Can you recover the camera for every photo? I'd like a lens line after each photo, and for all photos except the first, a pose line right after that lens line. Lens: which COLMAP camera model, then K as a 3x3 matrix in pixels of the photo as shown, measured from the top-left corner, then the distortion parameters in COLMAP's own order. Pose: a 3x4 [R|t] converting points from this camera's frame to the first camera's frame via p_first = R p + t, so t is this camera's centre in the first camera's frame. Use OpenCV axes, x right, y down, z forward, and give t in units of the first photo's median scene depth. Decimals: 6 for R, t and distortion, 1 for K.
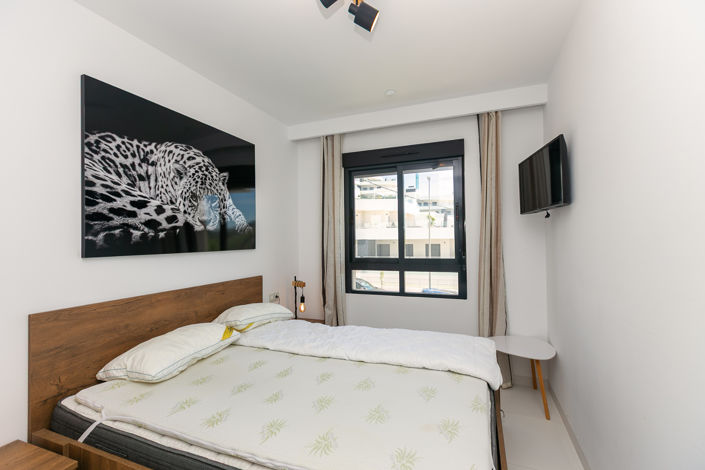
lens RADIAL K [[319.6, 0, 349.5], [0, 319.6, 236.8], [0, 0, 1]] dist [0.004277, 0.001057]
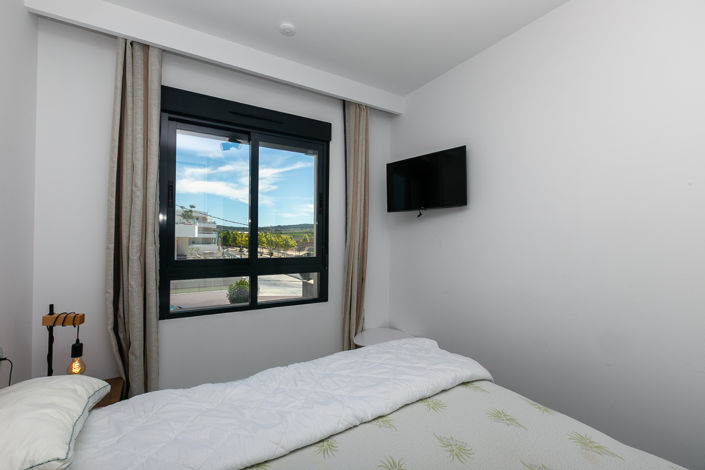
lens RADIAL K [[319.6, 0, 351.4], [0, 319.6, 235.7], [0, 0, 1]] dist [0.004277, 0.001057]
pose [[0.585890, 0.026458, 0.809958, -0.294461], [-0.025955, 0.999567, -0.013876, 0.018728], [-0.809975, -0.012893, 0.586323, 0.373068]]
